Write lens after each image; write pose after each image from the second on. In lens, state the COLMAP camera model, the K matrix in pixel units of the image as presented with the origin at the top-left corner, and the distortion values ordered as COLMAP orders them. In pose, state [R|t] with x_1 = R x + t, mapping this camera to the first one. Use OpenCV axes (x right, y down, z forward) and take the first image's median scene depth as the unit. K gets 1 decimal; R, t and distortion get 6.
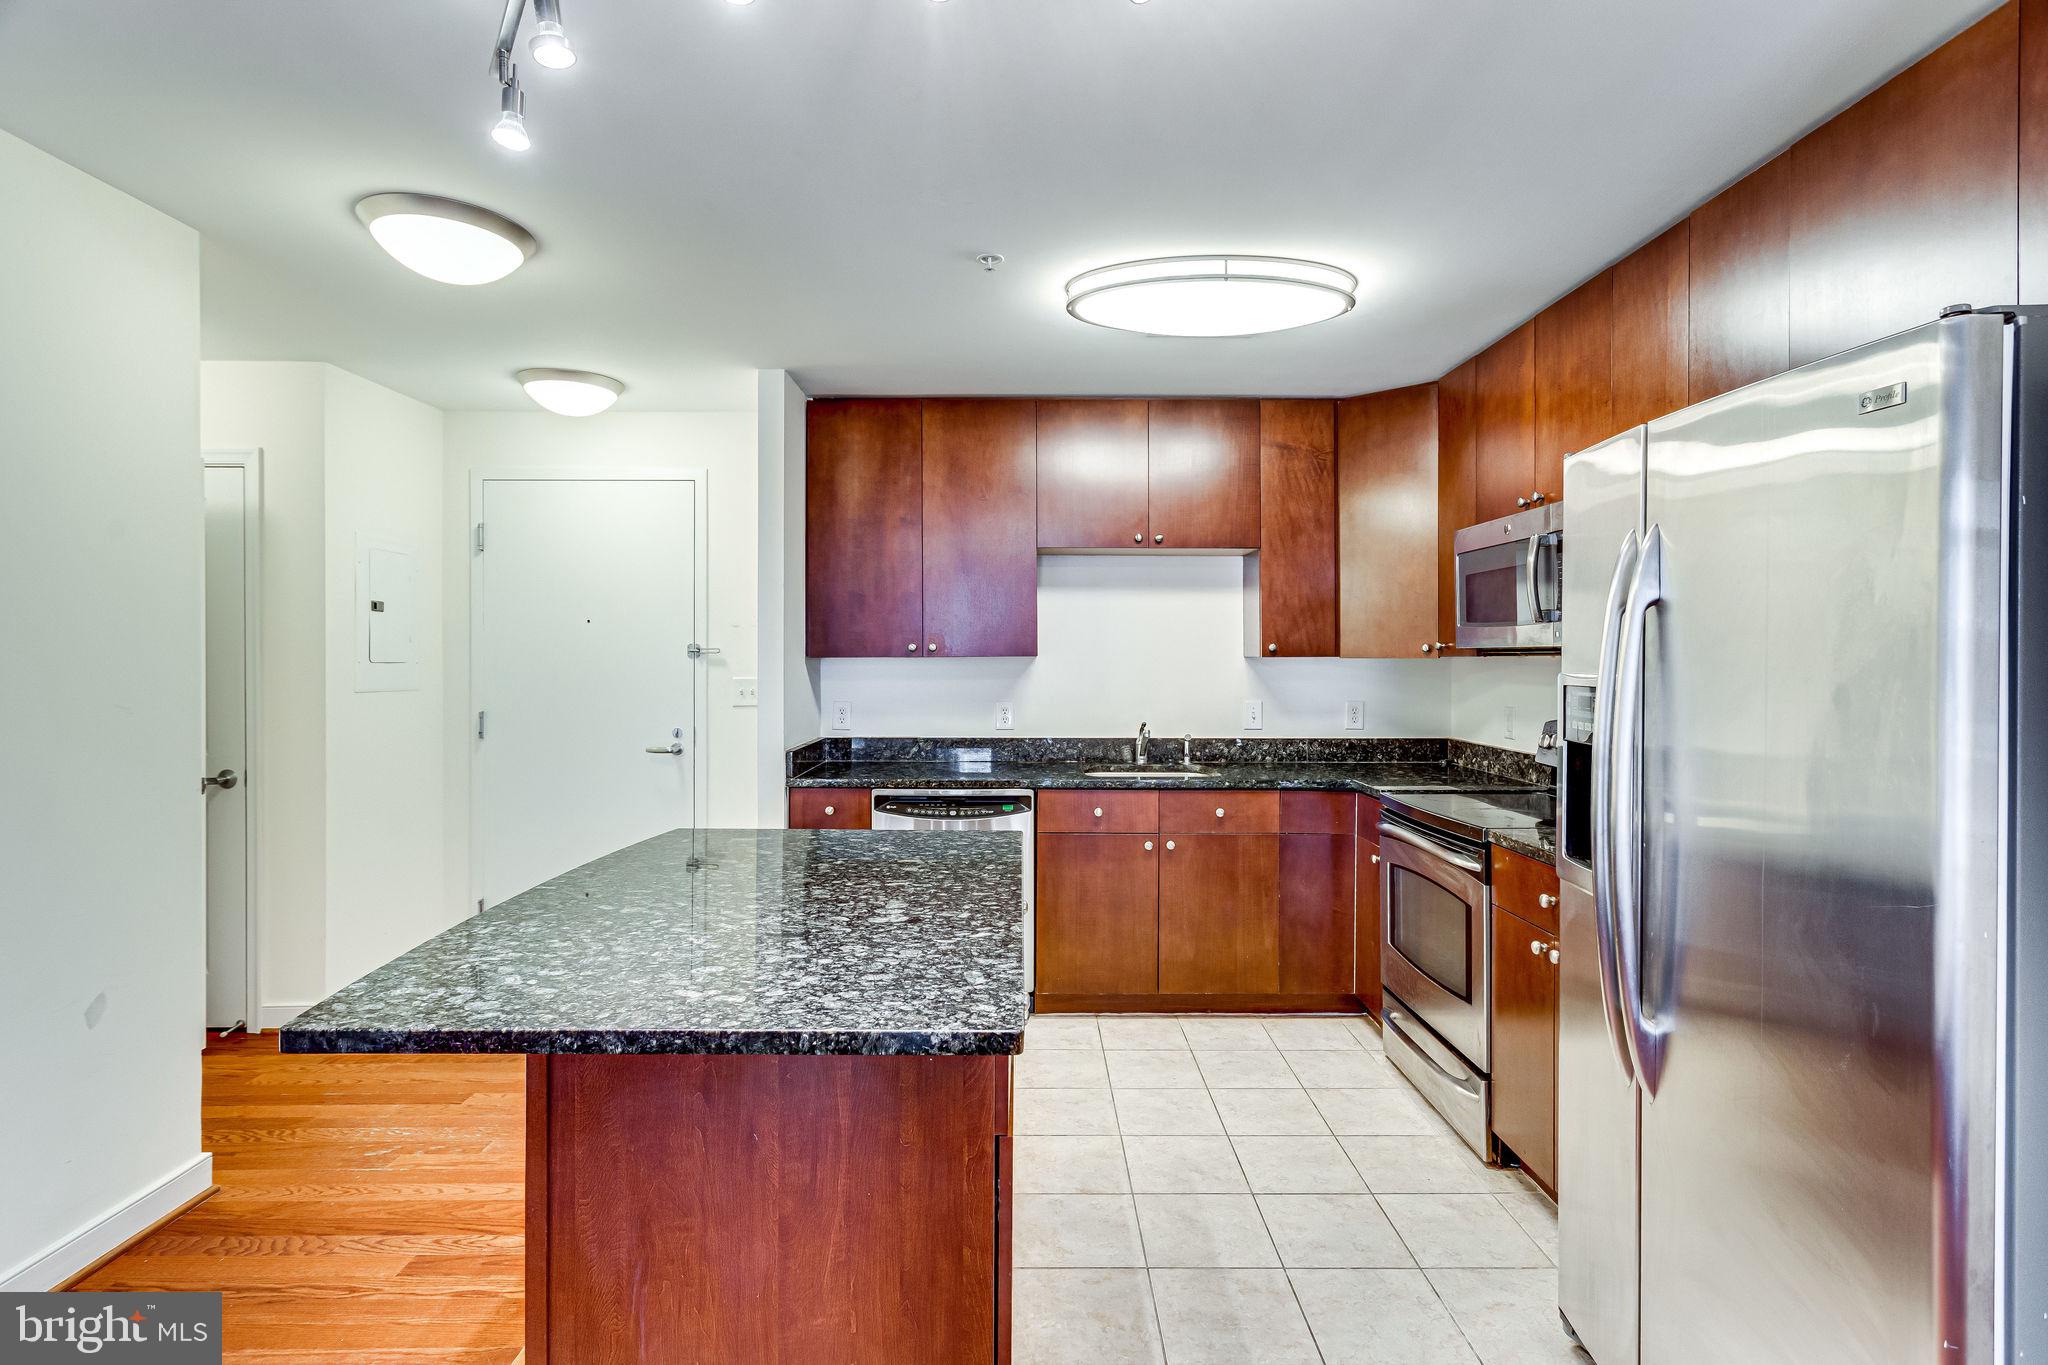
lens RADIAL K [[987.2, 0, 986.7], [0, 987.2, 661.4], [0, 0, 1]] dist [-0.000843, 0.001280]
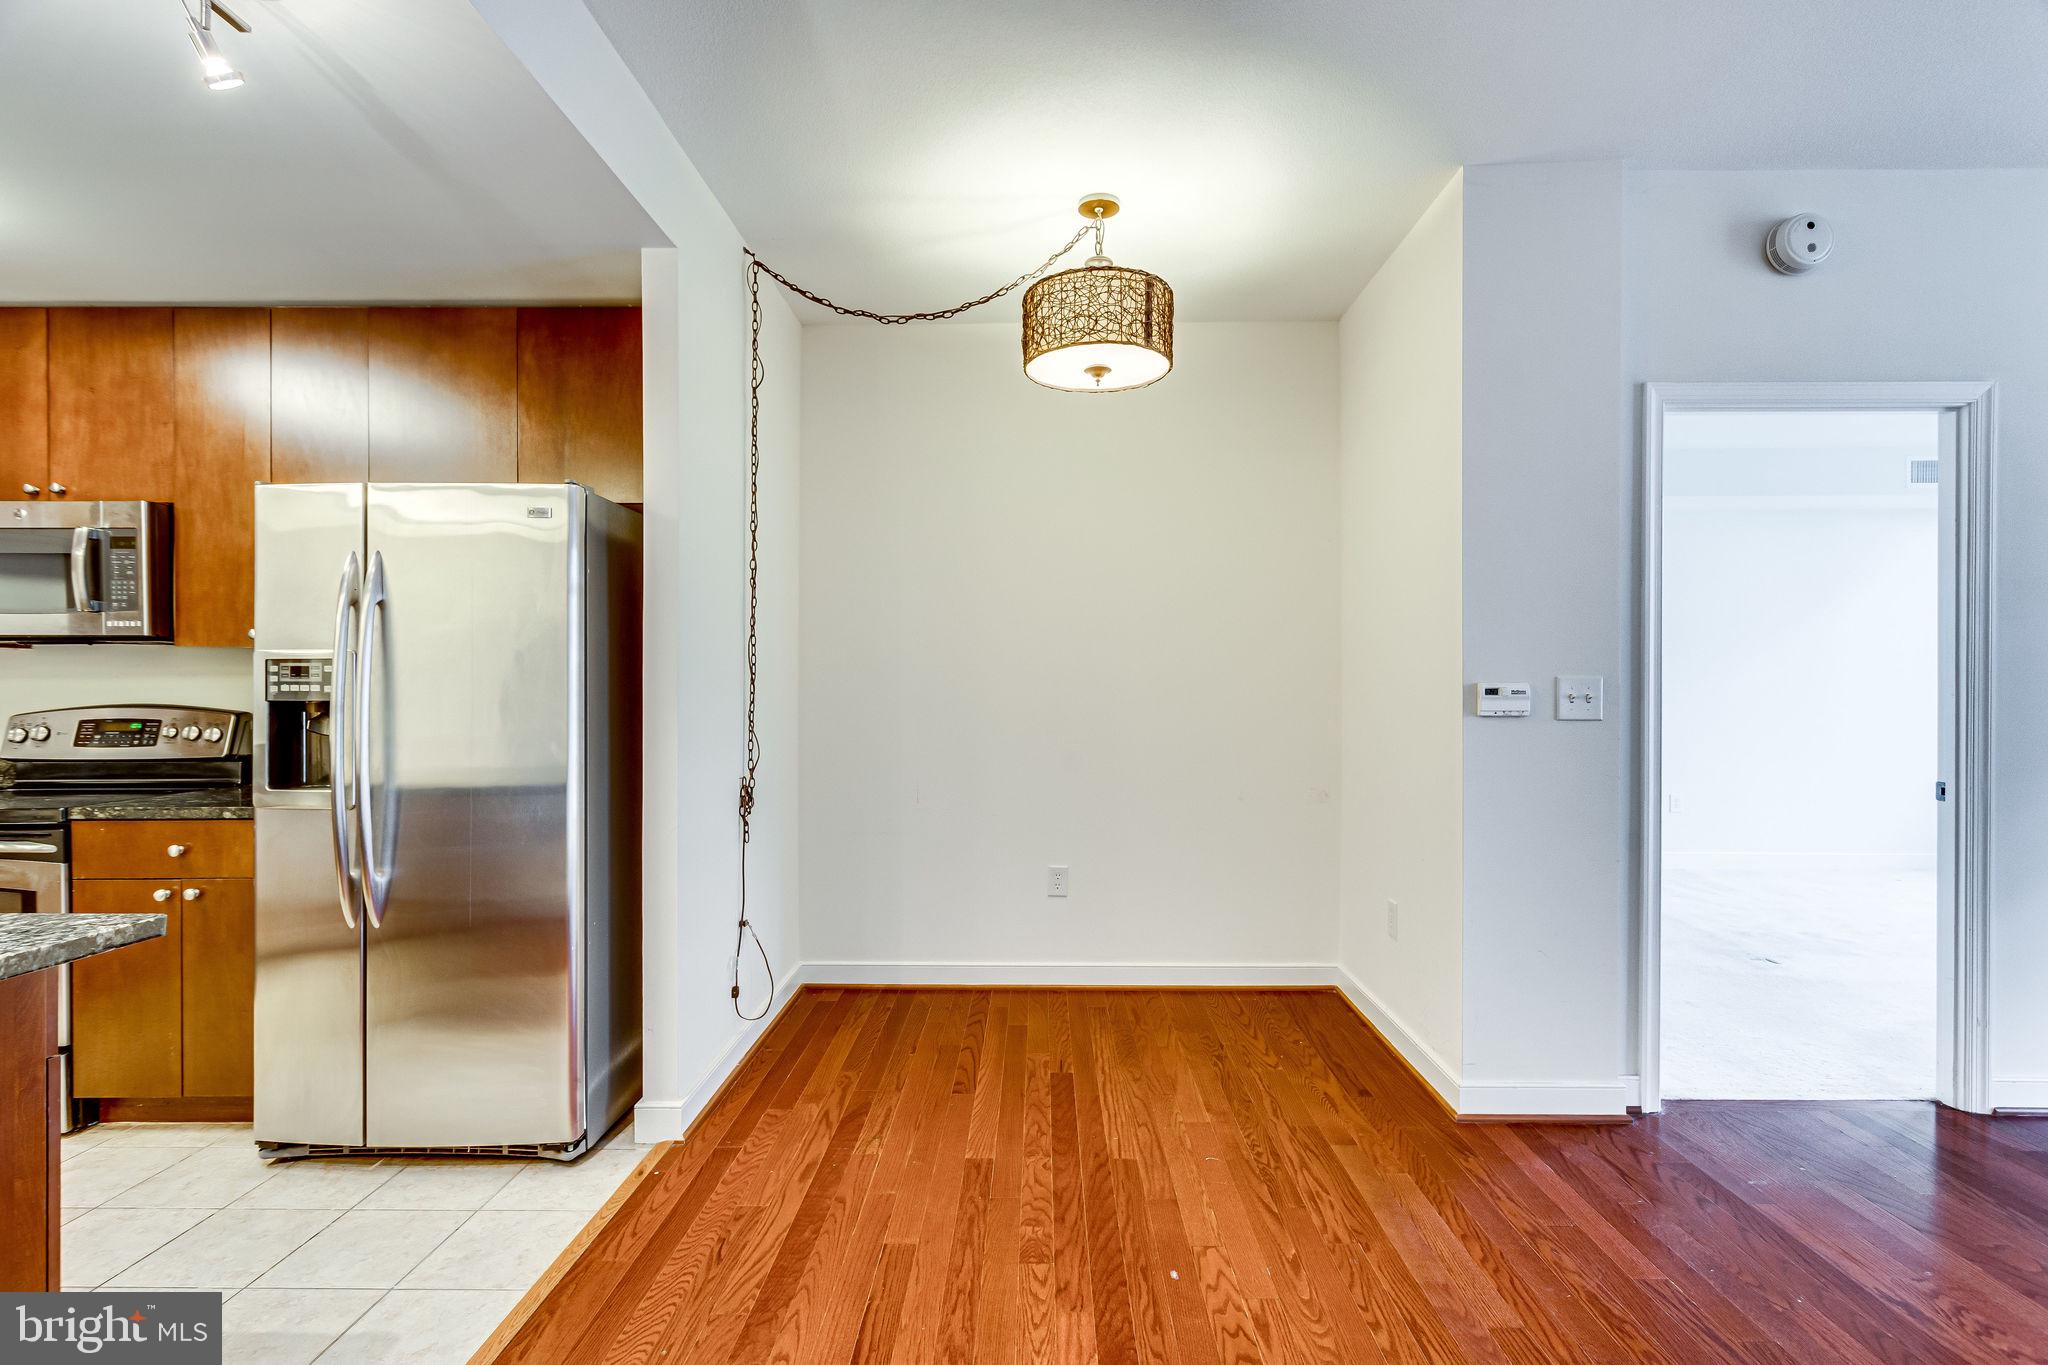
lens RADIAL K [[969.7, 0, 1042.4], [0, 969.7, 689.2], [0, 0, 1]] dist [0.001228, -0.000501]
pose [[0.003762, -0.003156, 0.999988, -0.325837], [0.001356, 0.999994, 0.003151, 0.028611], [-0.999992, 0.001344, 0.003767, -0.017820]]
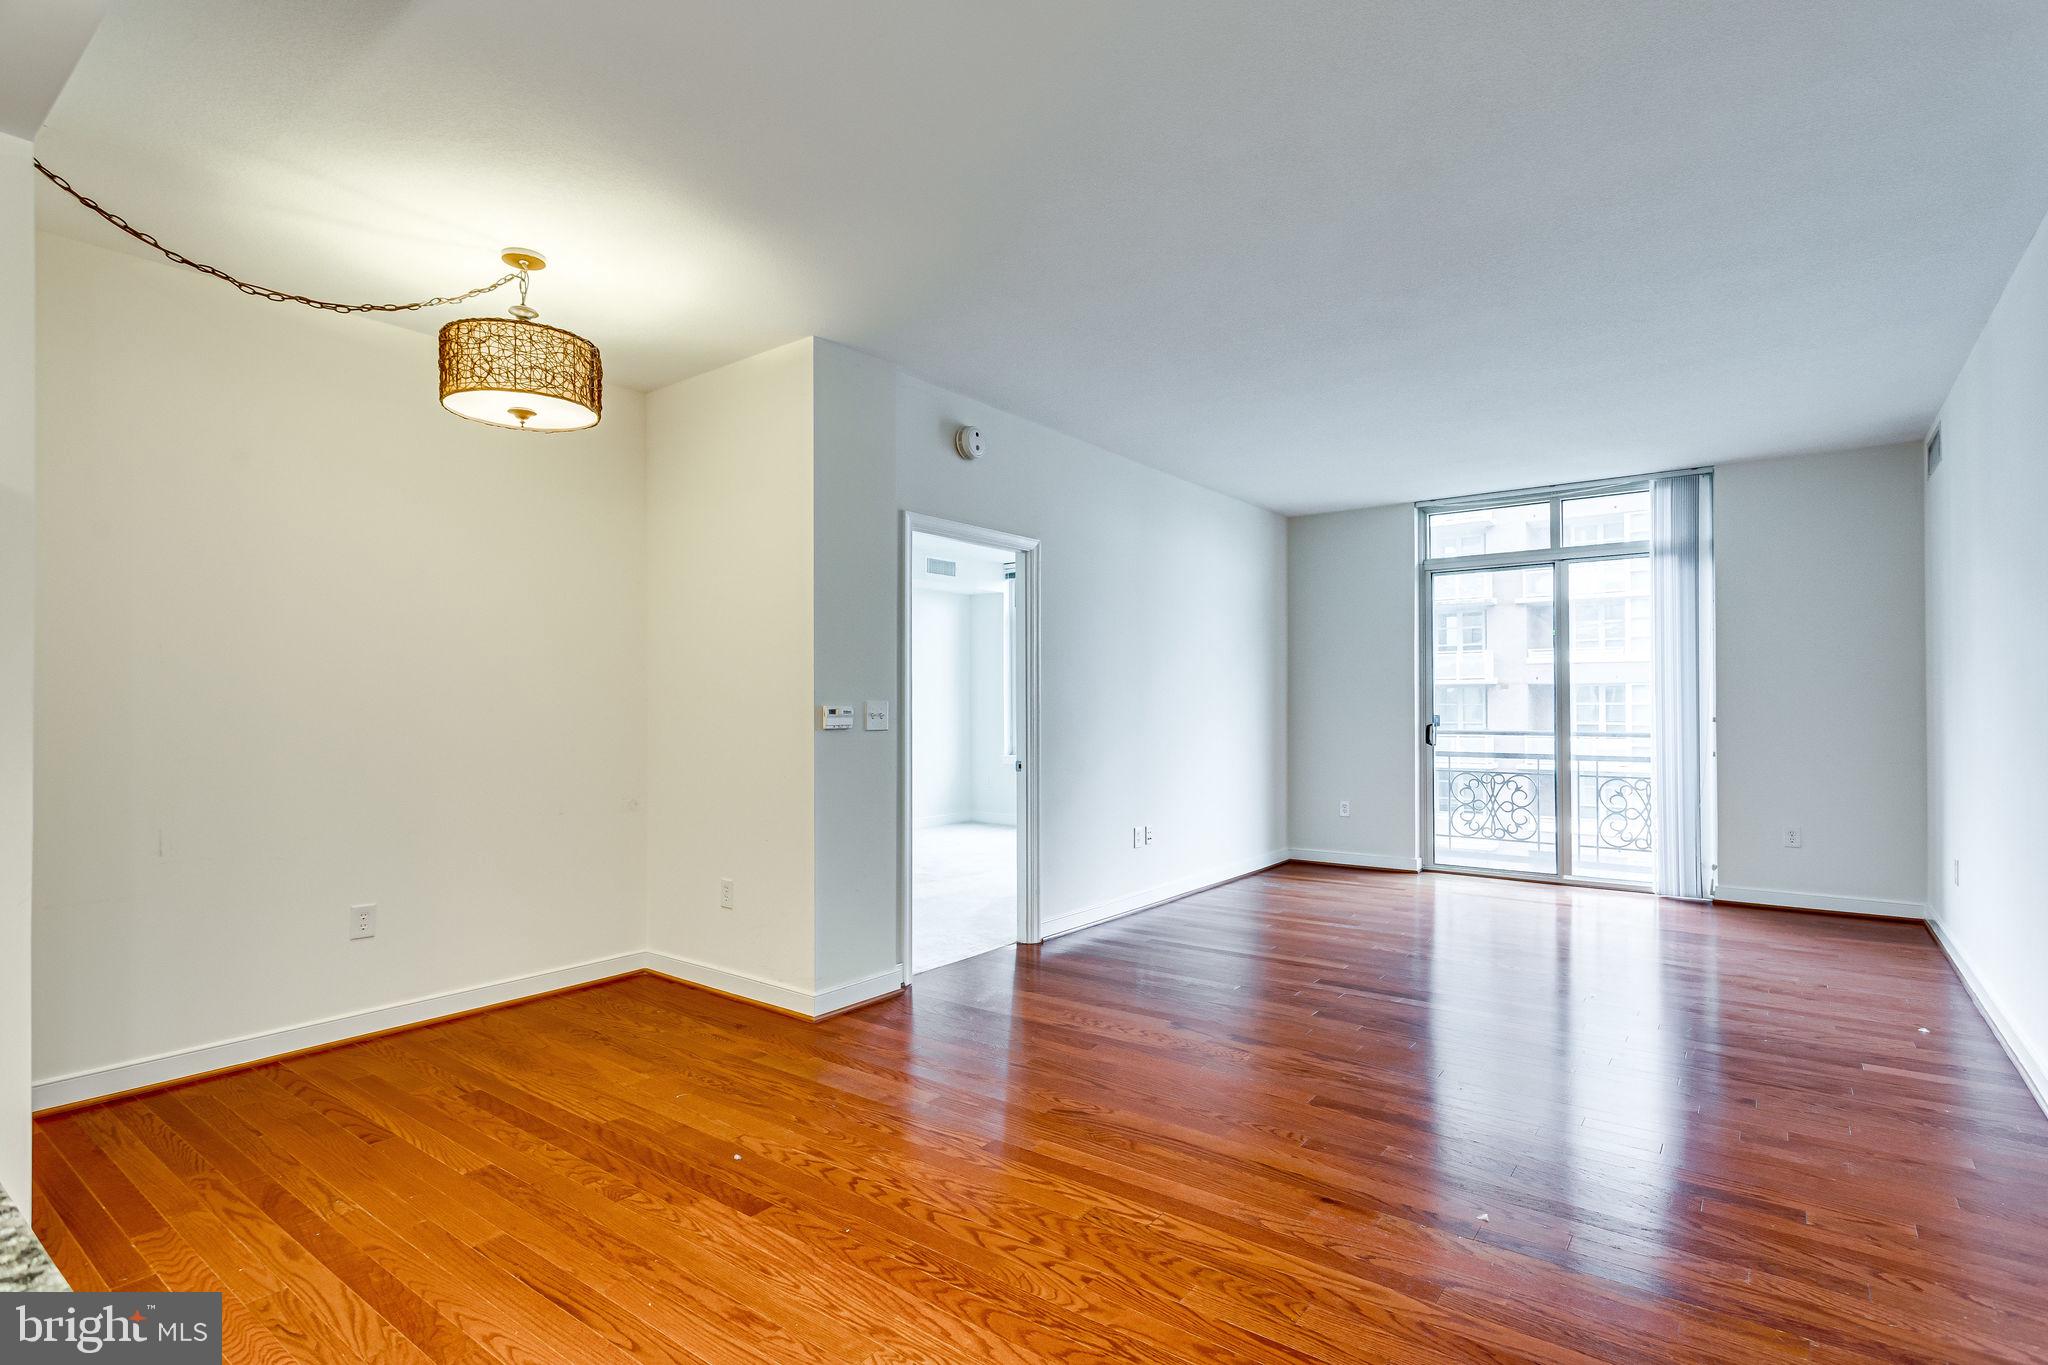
lens RADIAL K [[954.8, 0, 1025.2], [0, 954.8, 696.4], [0, 0, 1]] dist [0.000437, -0.000441]
pose [[-0.789627, 0.007348, 0.613543, -0.381404], [0.003718, 0.999967, -0.007191, 0.024830], [-0.613575, -0.003397, -0.789629, 0.312897]]
